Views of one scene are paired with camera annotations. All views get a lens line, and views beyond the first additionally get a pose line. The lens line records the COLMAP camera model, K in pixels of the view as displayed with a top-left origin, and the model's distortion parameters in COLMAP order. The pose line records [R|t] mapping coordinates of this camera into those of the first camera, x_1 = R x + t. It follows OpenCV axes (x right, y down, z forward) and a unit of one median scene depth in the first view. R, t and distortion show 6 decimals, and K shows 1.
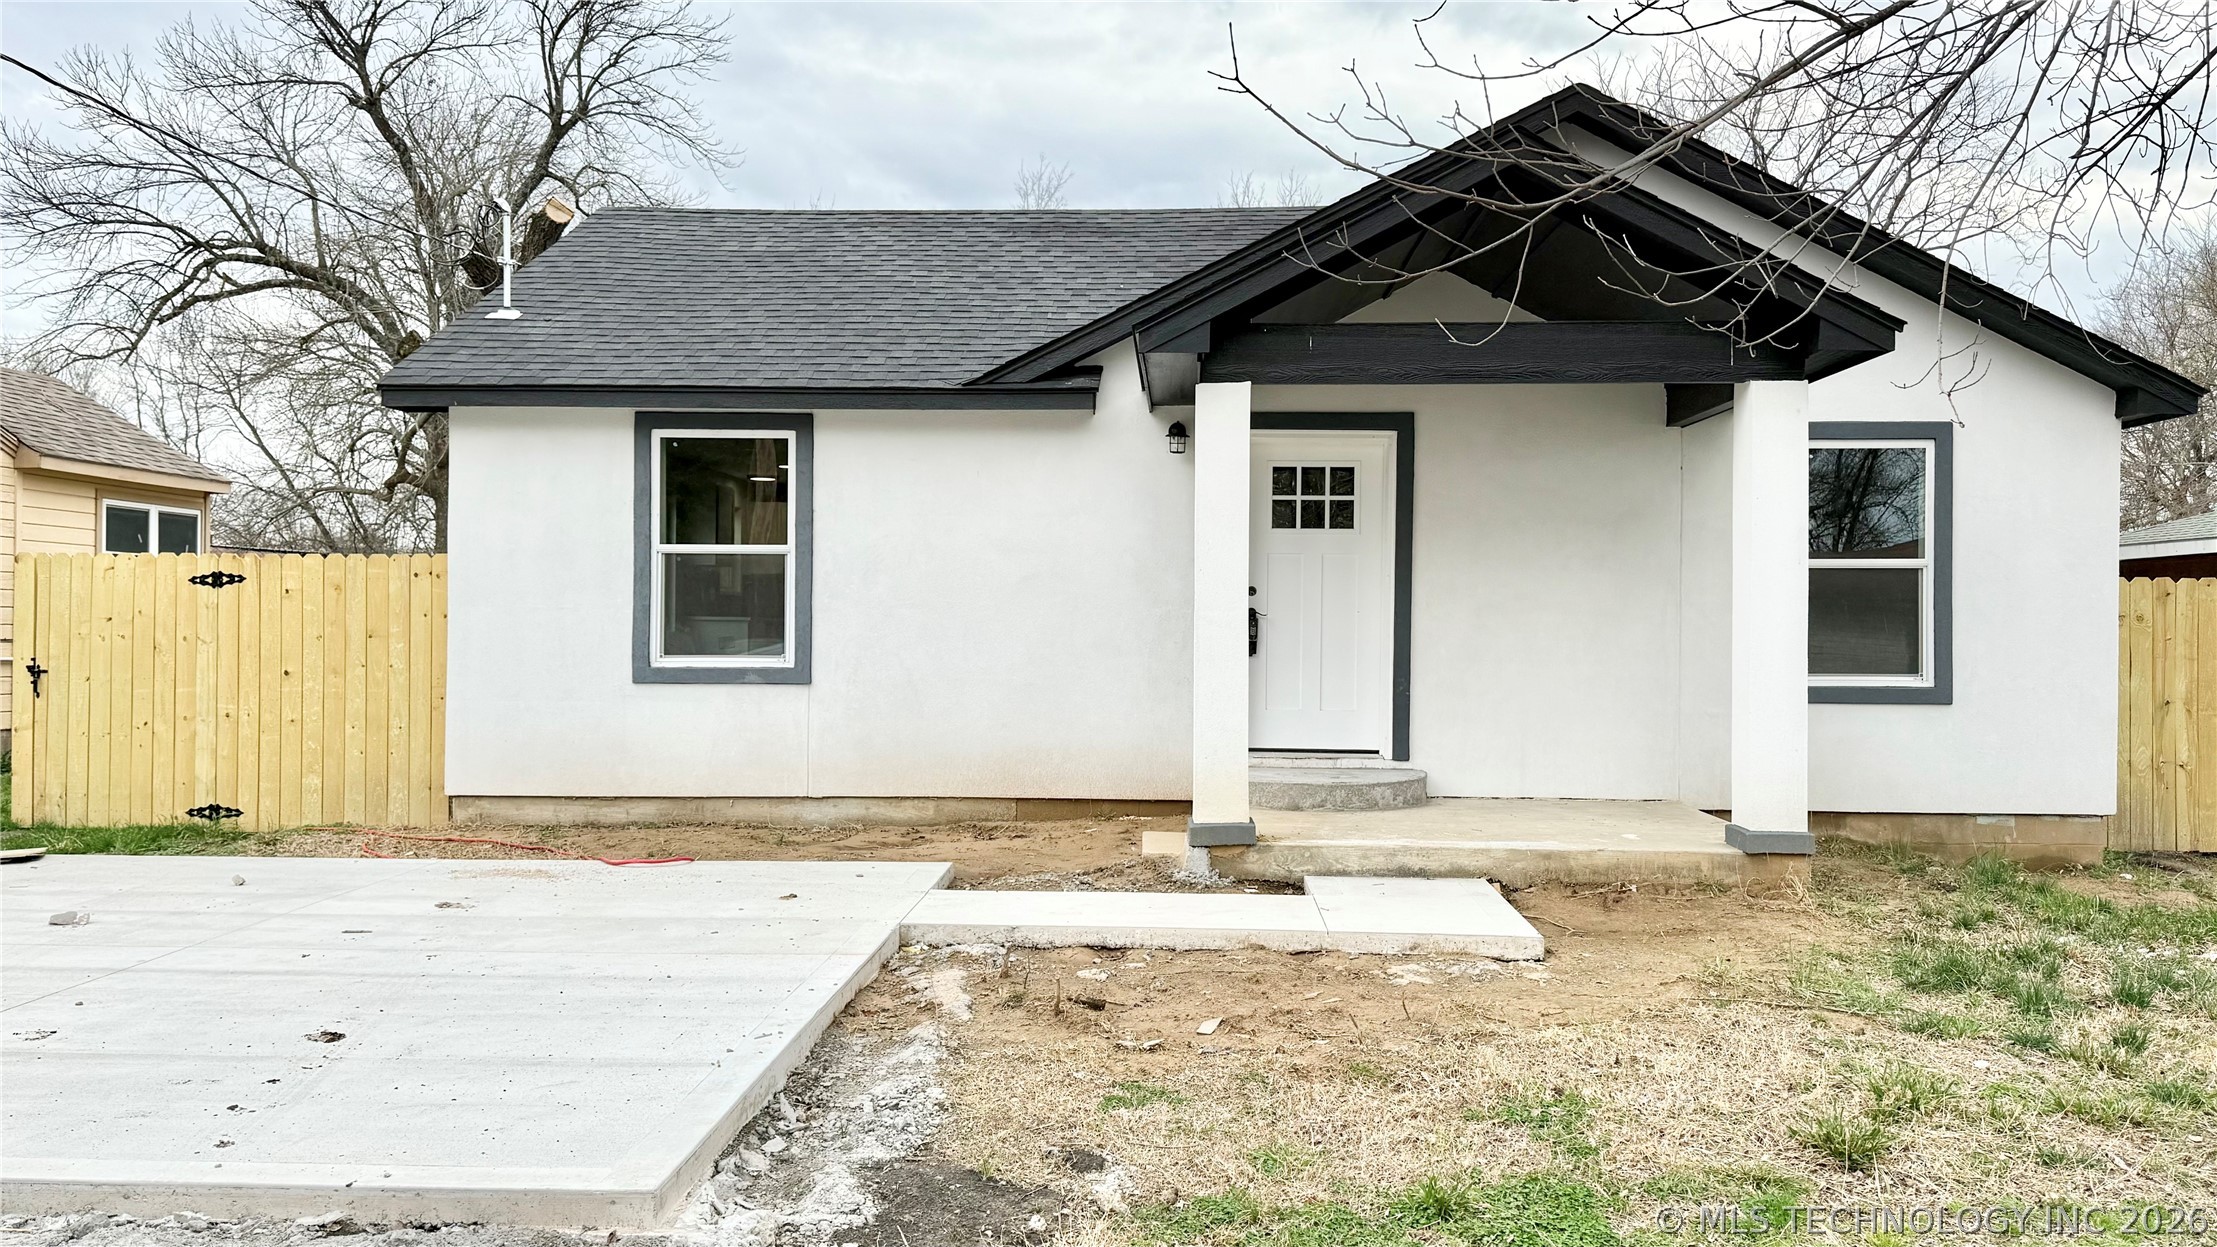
lens RADIAL K [[1774.6, 0, 1106.7], [0, 1774.6, 604.5], [0, 0, 1]] dist [0.118784, -0.023613]
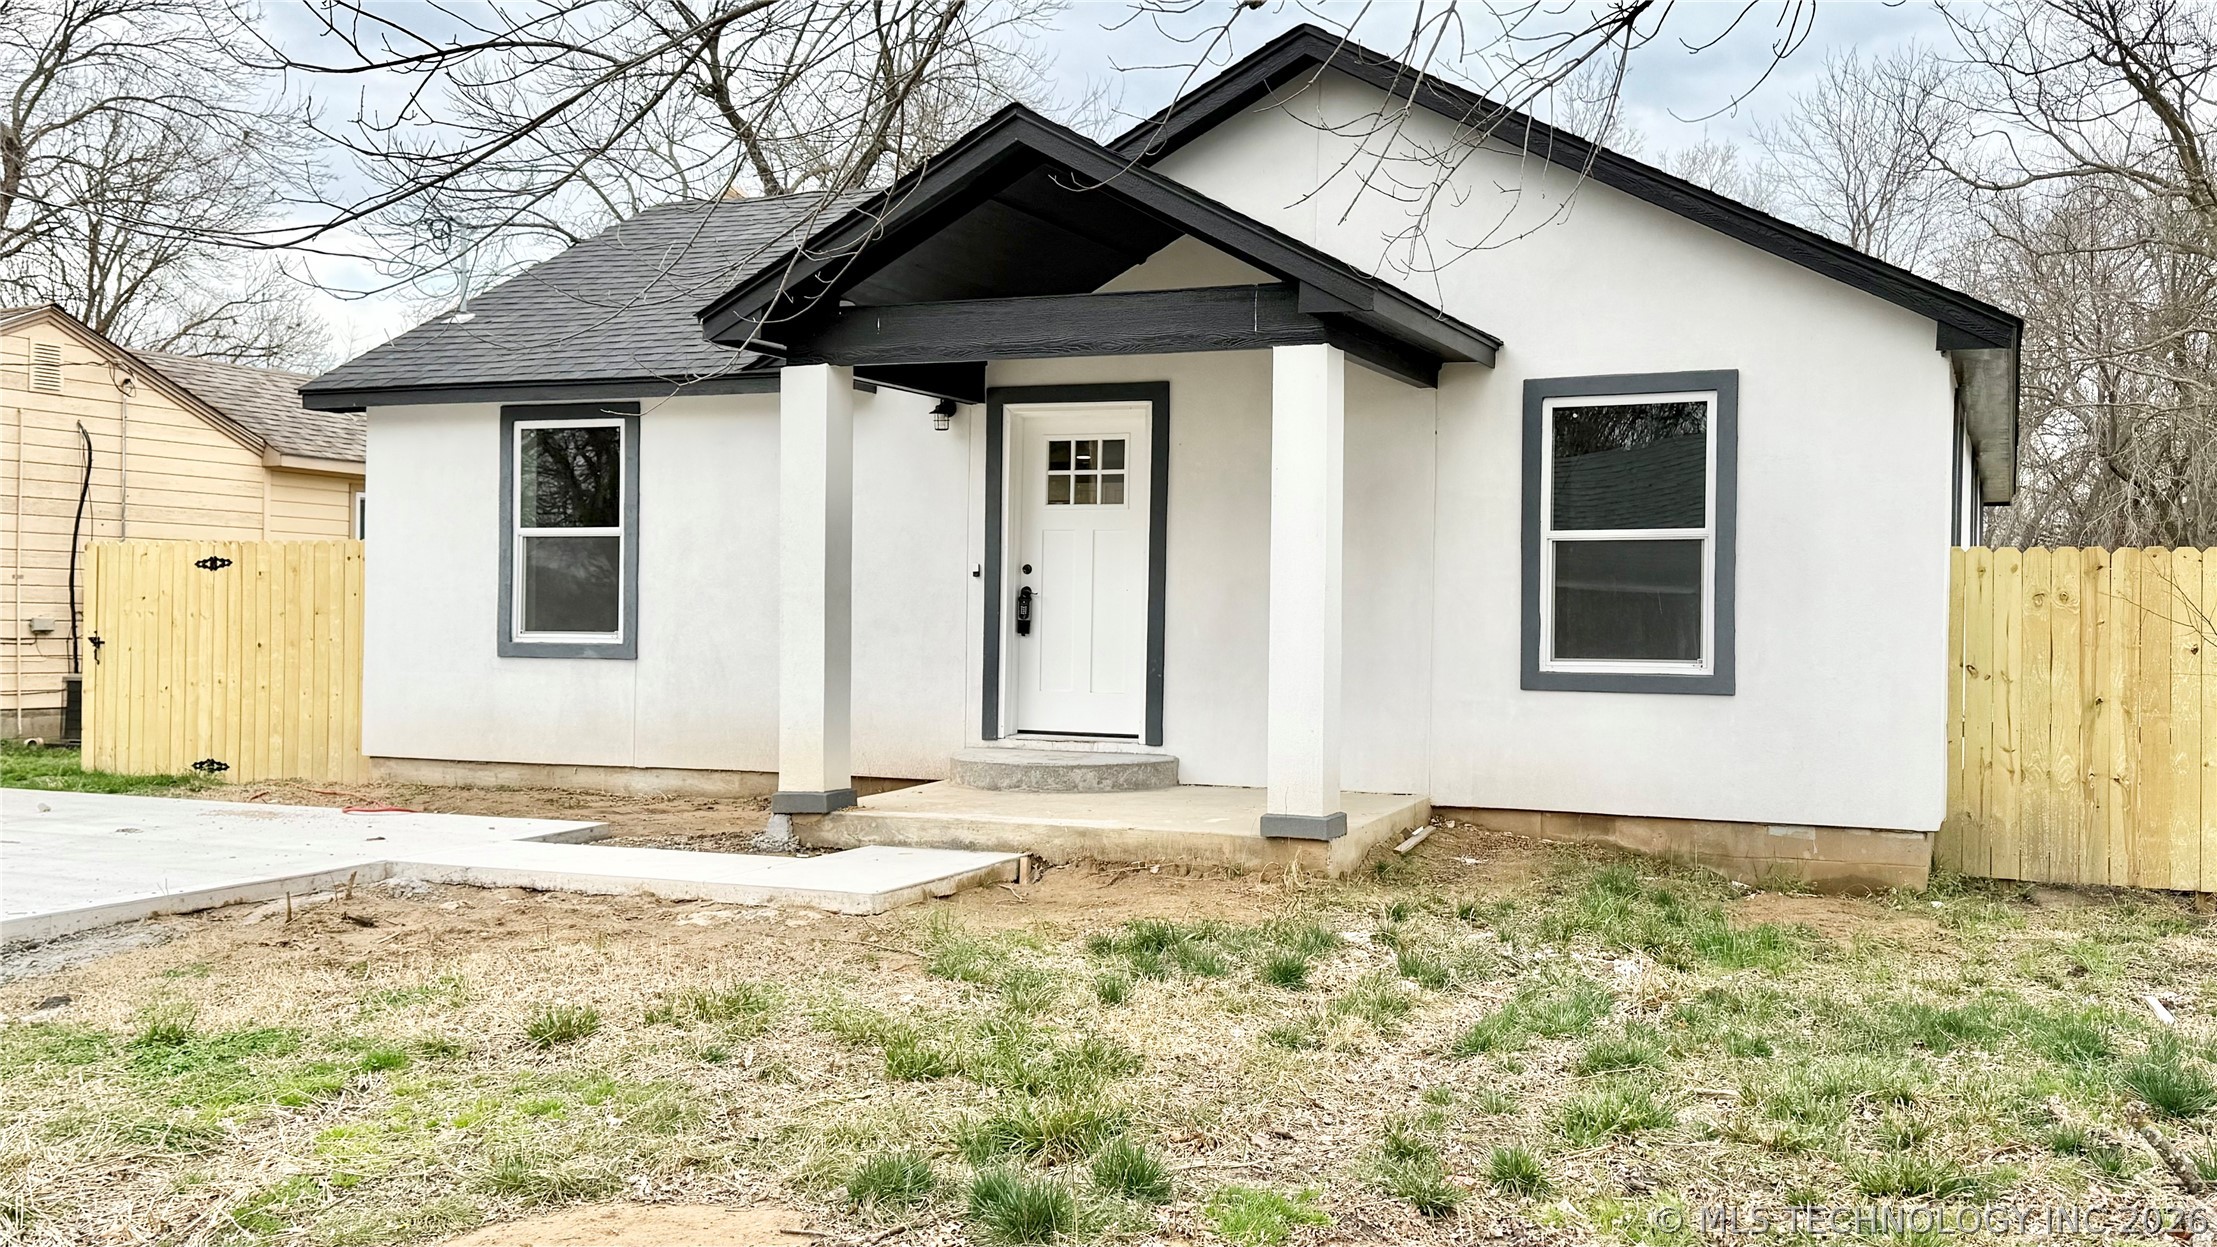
lens RADIAL K [[2177.9, 0, 1113.3], [0, 2177.9, 602.3], [0, 0, 1]] dist [0.196503, 0.000000]
pose [[0.923061, 0.000797, -0.384653, 0.591354], [0.000128, 0.999997, 0.002378, 0.007836], [0.384654, -0.002244, 0.923058, -0.088476]]
